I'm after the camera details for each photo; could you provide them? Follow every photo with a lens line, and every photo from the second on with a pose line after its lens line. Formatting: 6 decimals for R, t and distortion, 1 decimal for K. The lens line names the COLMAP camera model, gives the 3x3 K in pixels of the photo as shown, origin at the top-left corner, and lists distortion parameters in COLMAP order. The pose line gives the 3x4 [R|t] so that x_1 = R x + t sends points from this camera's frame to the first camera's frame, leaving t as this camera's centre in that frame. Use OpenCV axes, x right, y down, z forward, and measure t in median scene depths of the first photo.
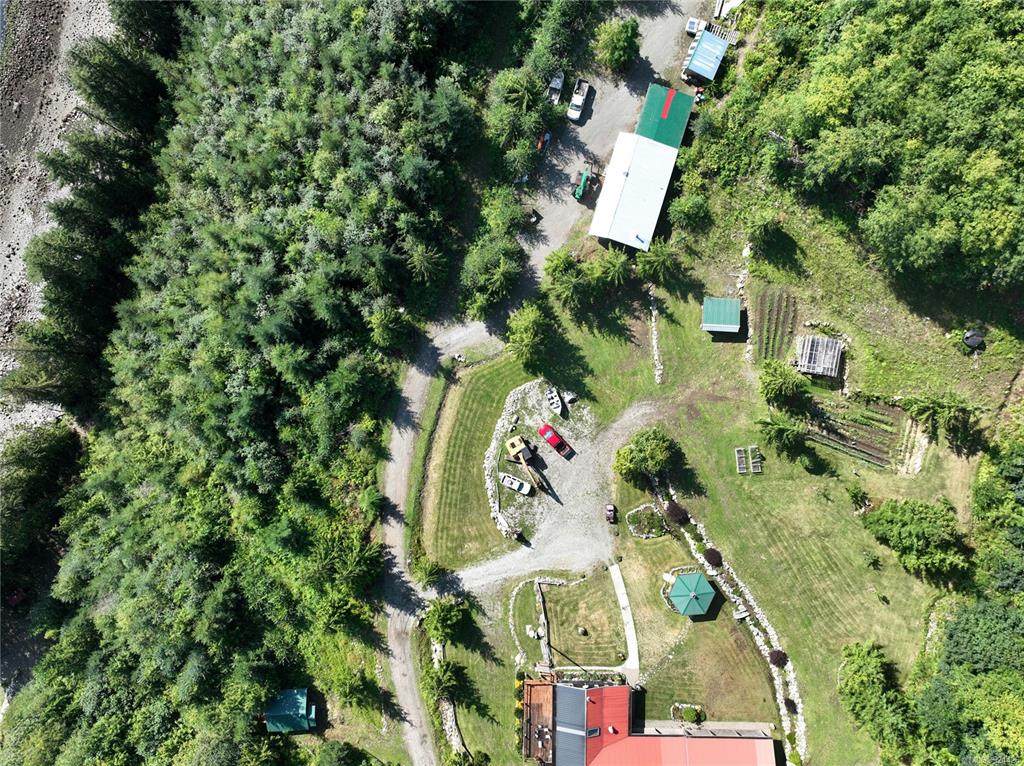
lens RADIAL K [[712.1, 0, 512.0], [0, 712.1, 383.0], [0, 0, 1]] dist [0.005435, 0.003931]
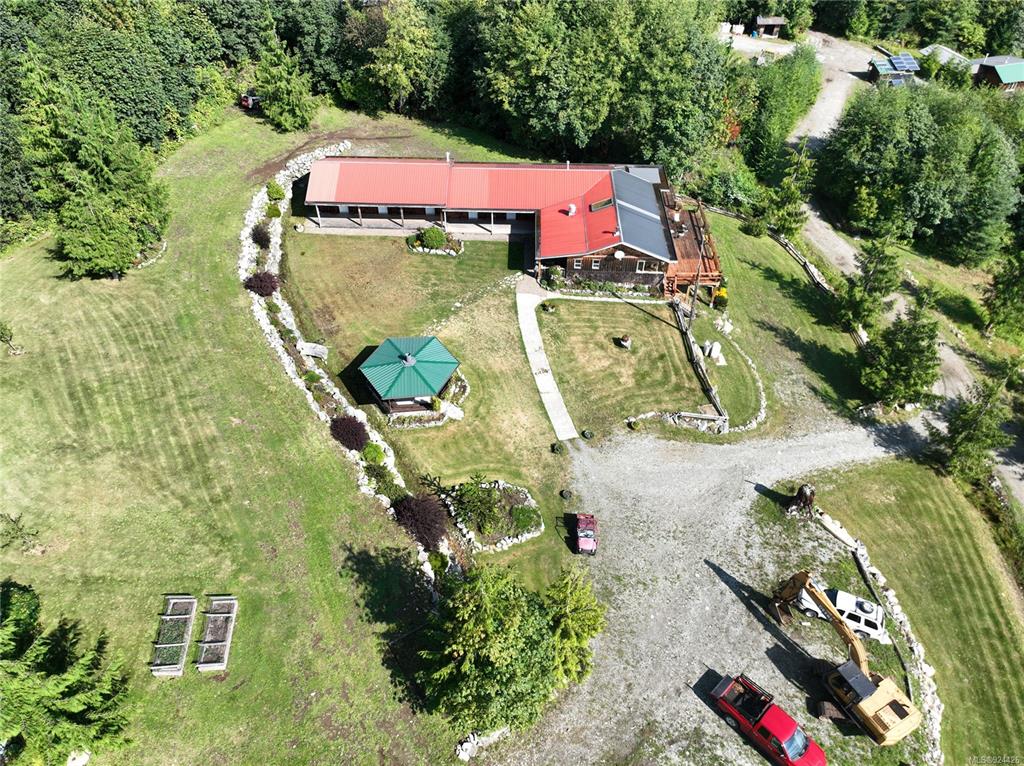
lens RADIAL K [[724.0, 0, 512.0], [0, 724.0, 383.0], [0, 0, 1]] dist [-0.004288, 0.023221]
pose [[-0.999865, -0.015936, 0.003906, 0.176850], [0.013978, -0.702640, 0.711408, -0.046148], [-0.008593, 0.711367, 0.702768, 0.649329]]
